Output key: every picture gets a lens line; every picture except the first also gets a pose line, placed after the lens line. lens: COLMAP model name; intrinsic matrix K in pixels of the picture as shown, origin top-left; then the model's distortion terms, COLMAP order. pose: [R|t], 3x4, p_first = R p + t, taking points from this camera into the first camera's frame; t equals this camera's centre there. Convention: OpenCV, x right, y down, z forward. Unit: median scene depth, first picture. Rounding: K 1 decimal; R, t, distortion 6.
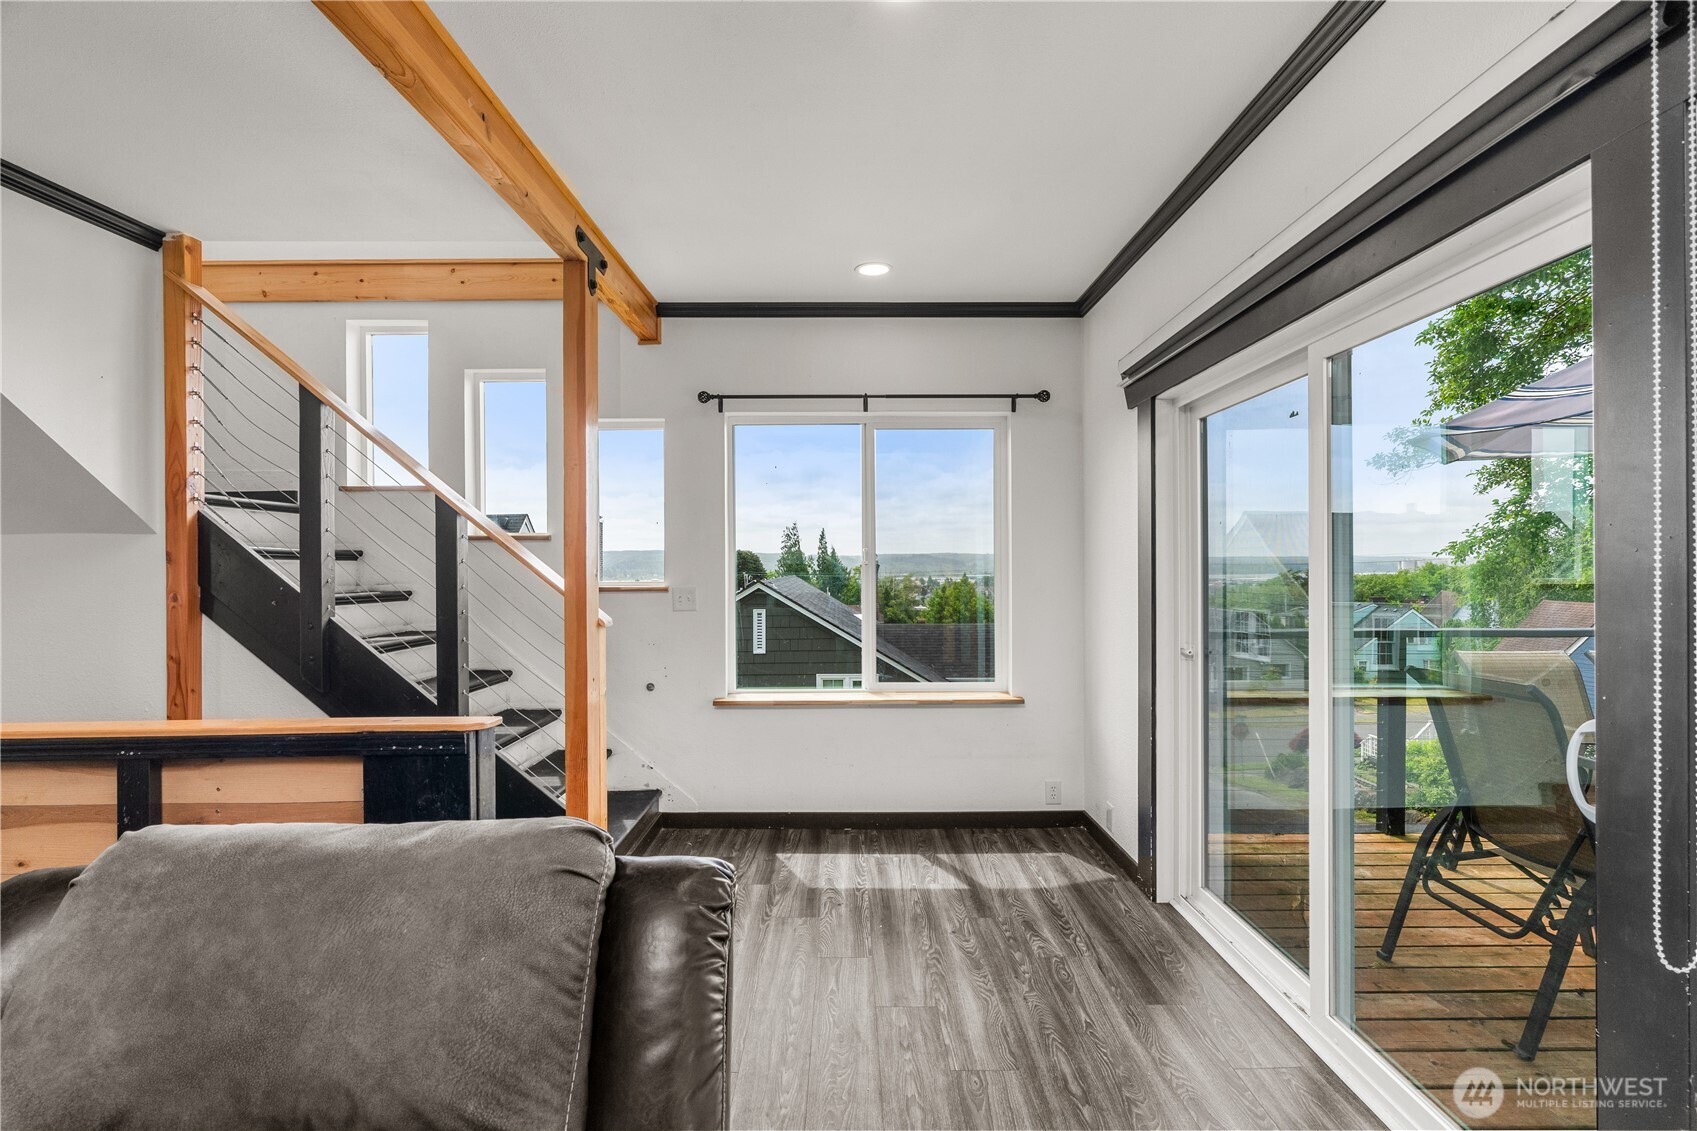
lens RADIAL K [[766.5, 0, 854.4], [0, 766.5, 567.1], [0, 0, 1]] dist [-0.009298, 0.003902]
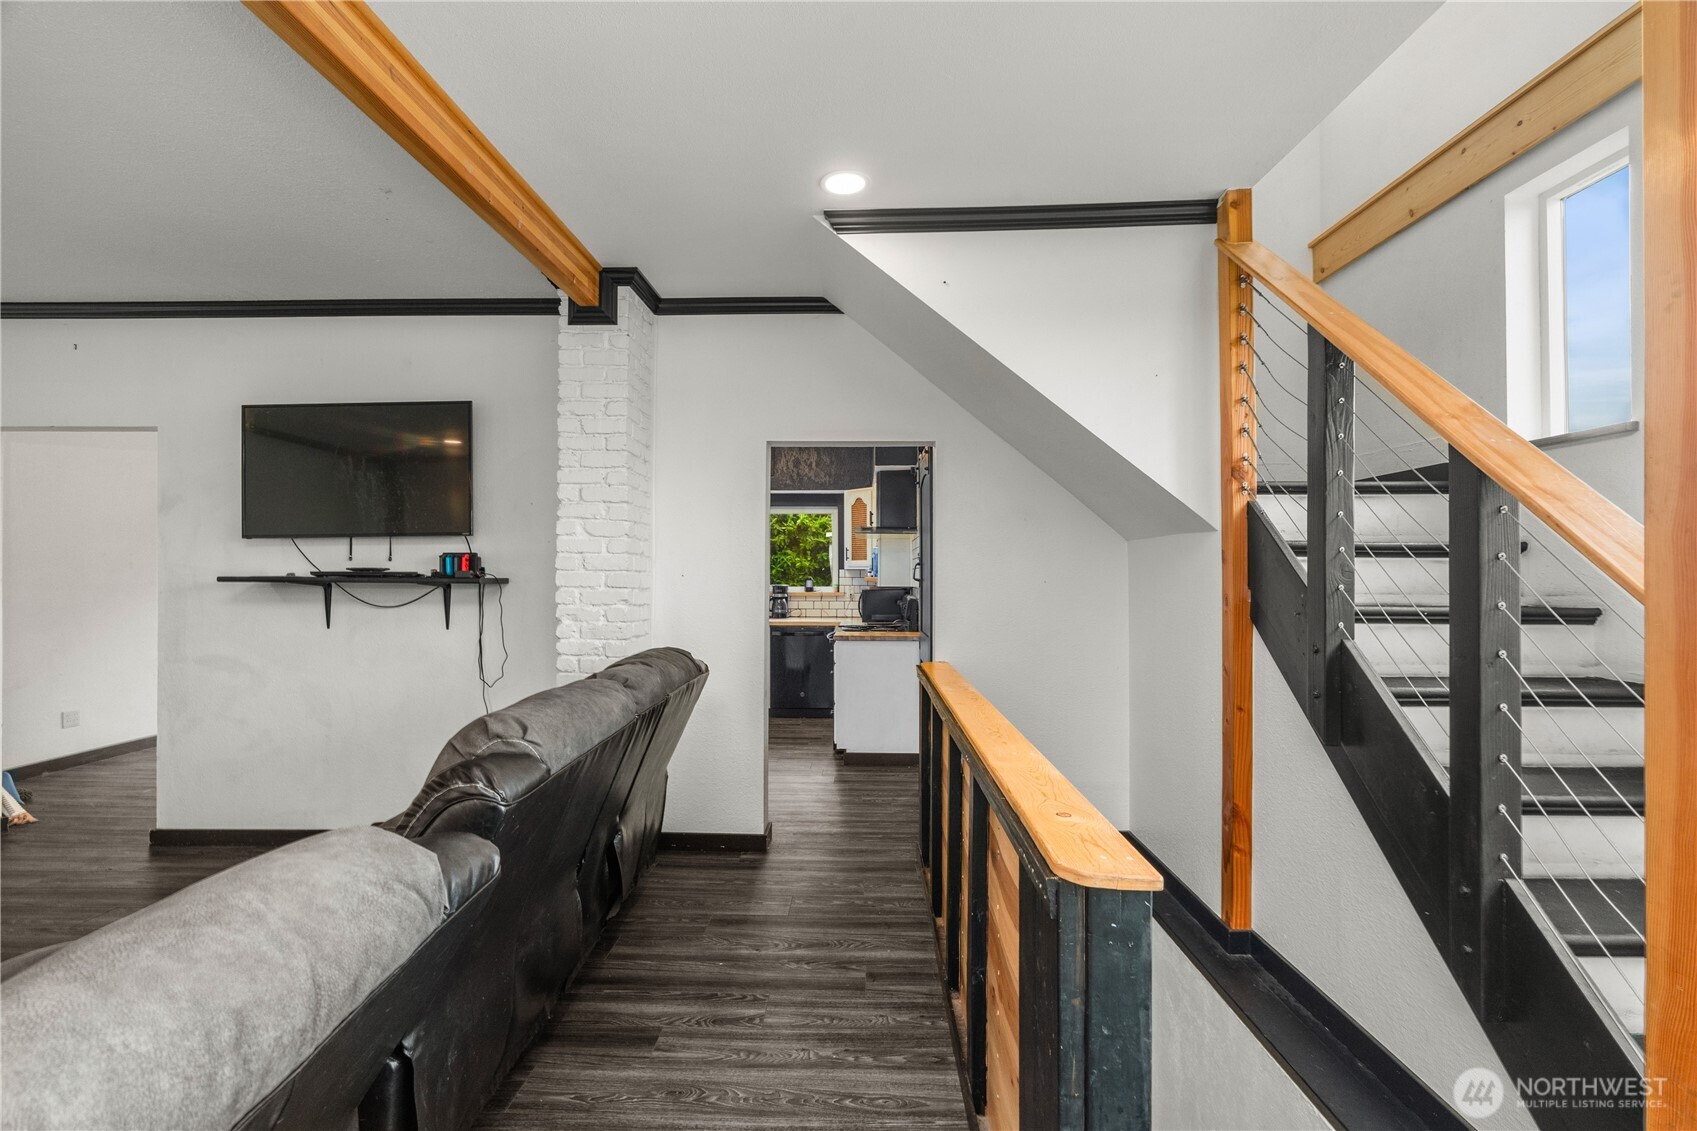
lens RADIAL K [[766.5, 0, 852.2], [0, 766.5, 575.5], [0, 0, 1]] dist [-0.009298, 0.003902]
pose [[-0.019913, 0.014838, -0.999692, 0.018254], [0.000353, 0.999890, 0.014834, -0.004390], [0.999802, -0.000057, -0.019916, 0.571775]]
